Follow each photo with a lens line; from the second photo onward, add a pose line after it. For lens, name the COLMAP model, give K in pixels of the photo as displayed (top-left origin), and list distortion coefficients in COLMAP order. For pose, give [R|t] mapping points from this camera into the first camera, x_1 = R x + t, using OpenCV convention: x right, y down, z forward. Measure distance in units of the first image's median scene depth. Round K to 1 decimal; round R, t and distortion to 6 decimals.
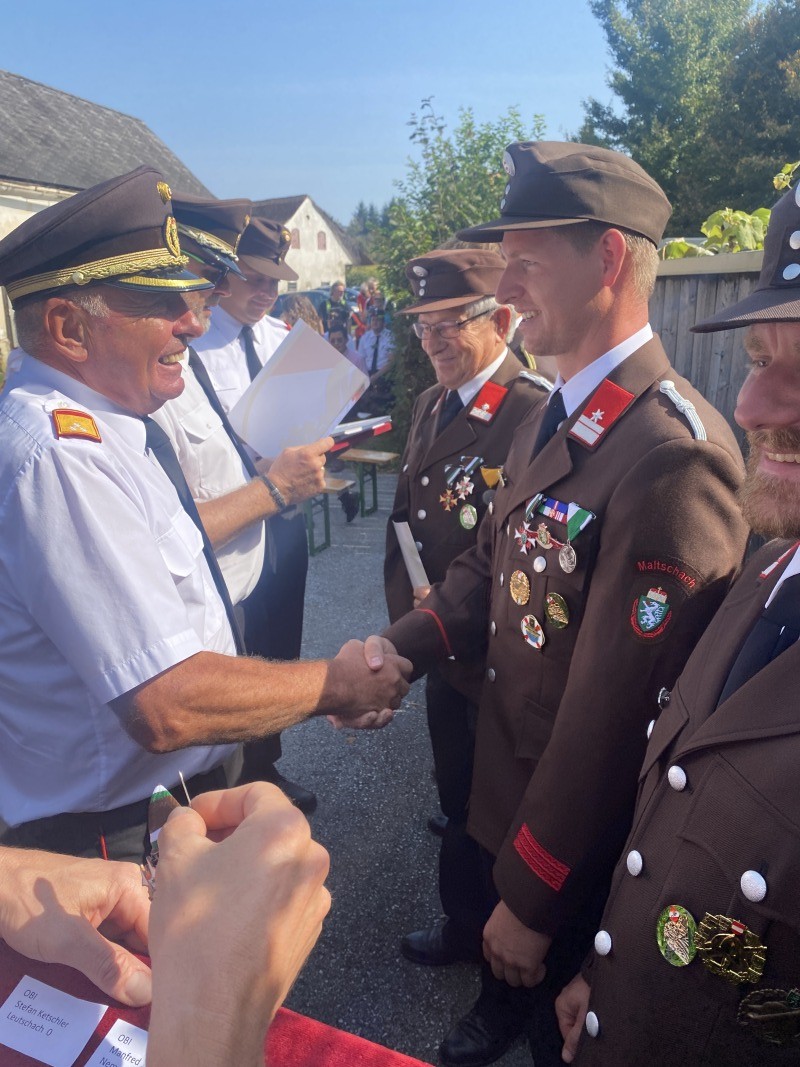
lens RADIAL K [[763.8, 0, 399.5], [0, 763.8, 511.7], [0, 0, 1]] dist [-0.000352, -0.007908]
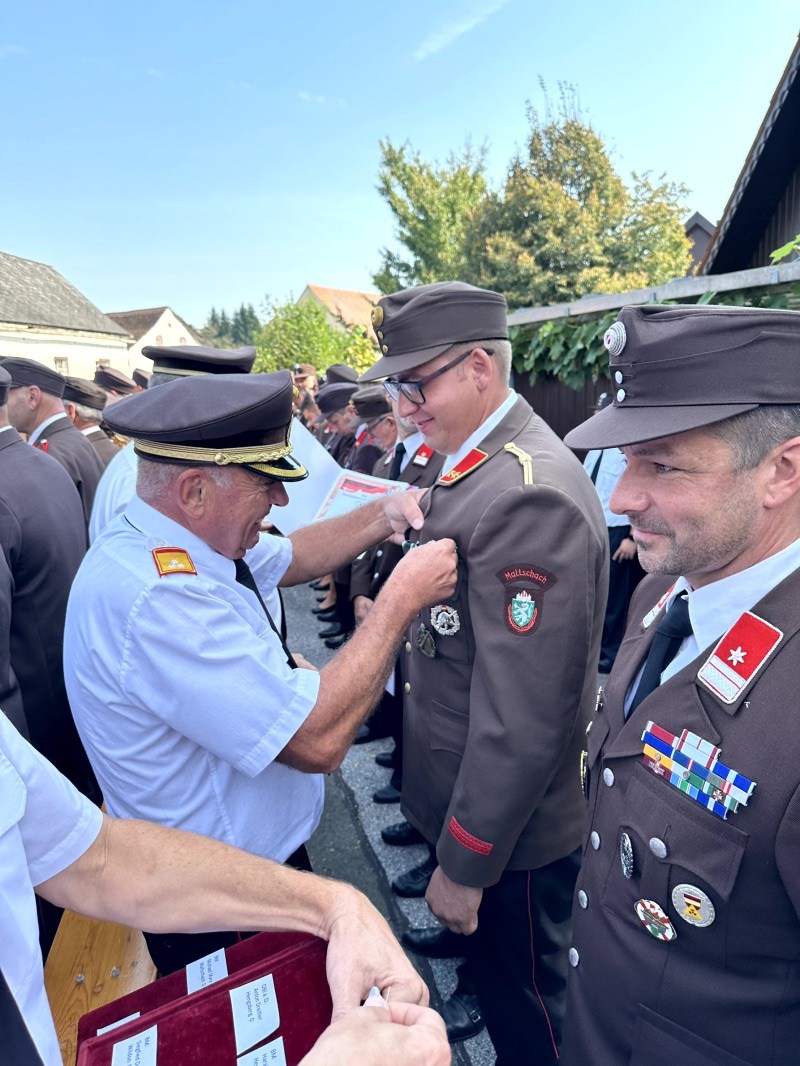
lens RADIAL K [[749.7, 0, 400.0], [0, 749.7, 533.0], [0, 0, 1]] dist [0.022578, 0.000735]
pose [[0.981401, -0.067707, 0.179634, -0.010550], [0.082464, 0.993693, -0.075991, 0.125038], [-0.173356, 0.089391, 0.980794, -0.443160]]
